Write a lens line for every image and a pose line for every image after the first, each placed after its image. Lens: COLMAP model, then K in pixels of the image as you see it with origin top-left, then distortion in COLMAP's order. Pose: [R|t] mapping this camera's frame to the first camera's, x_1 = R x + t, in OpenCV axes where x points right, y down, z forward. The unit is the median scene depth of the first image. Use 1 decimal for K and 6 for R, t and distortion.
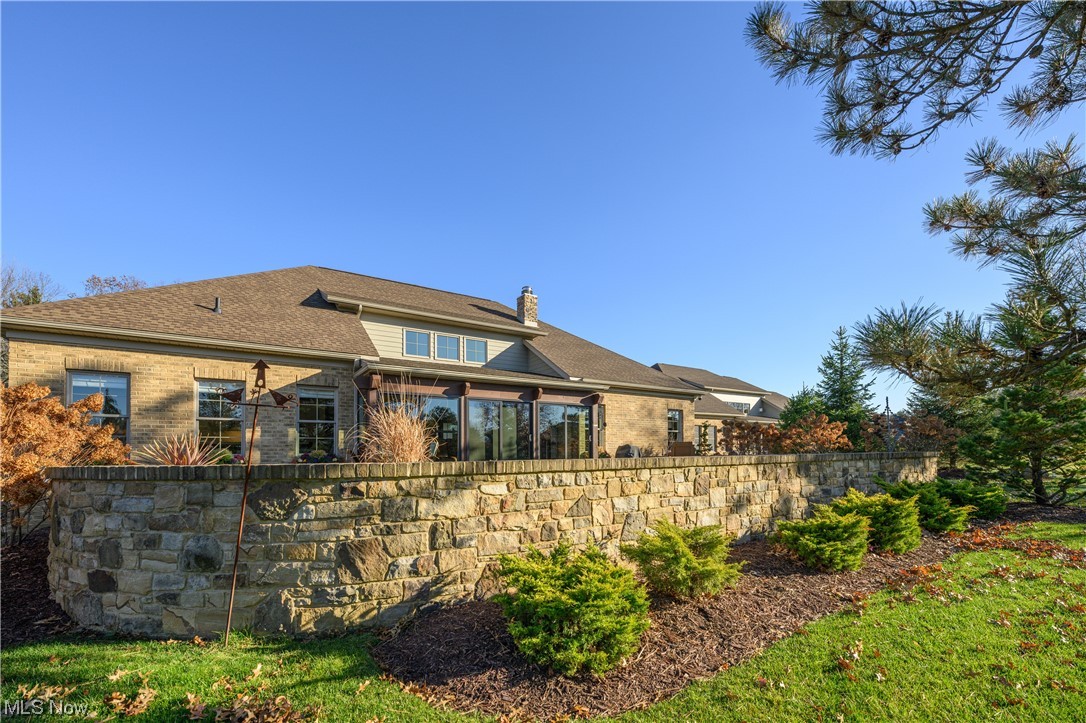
lens RADIAL K [[428.9, 0, 521.5], [0, 428.9, 455.6], [0, 0, 1]] dist [-0.002578, 0.000324]
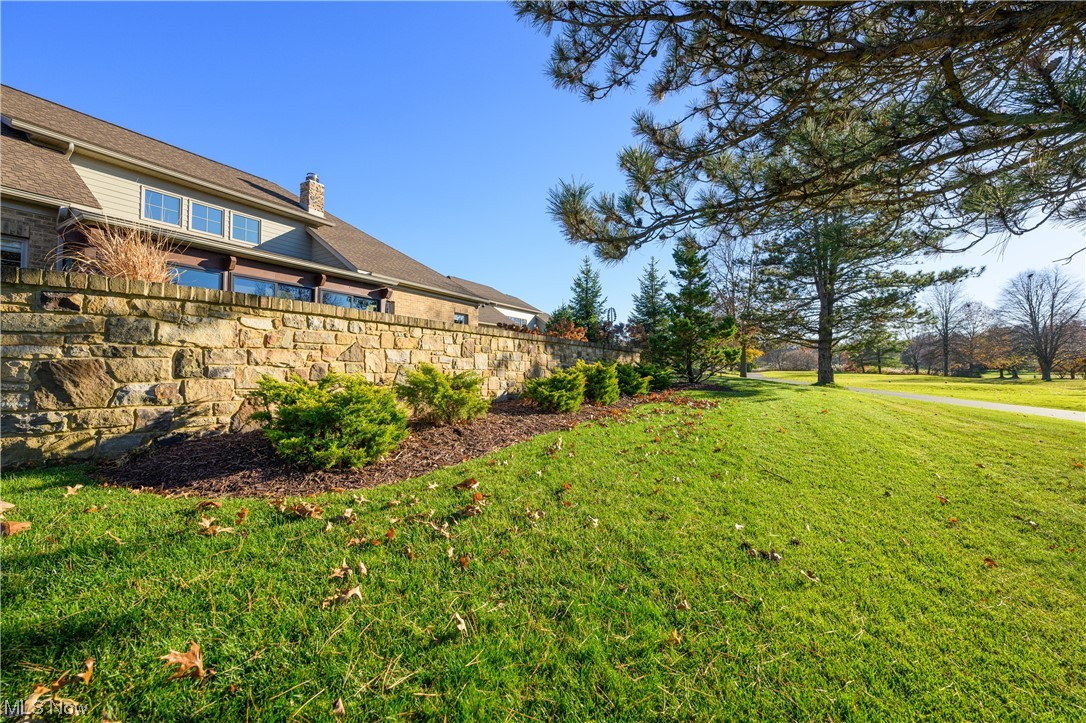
lens RADIAL K [[428.9, 0, 517.0], [0, 428.9, 363.1], [0, 0, 1]] dist [-0.002578, 0.000324]
pose [[0.896689, 0.019908, 0.442213, 0.032151], [-0.010575, 0.999666, -0.023561, 0.158836], [-0.442535, 0.016451, 0.896600, -0.118697]]
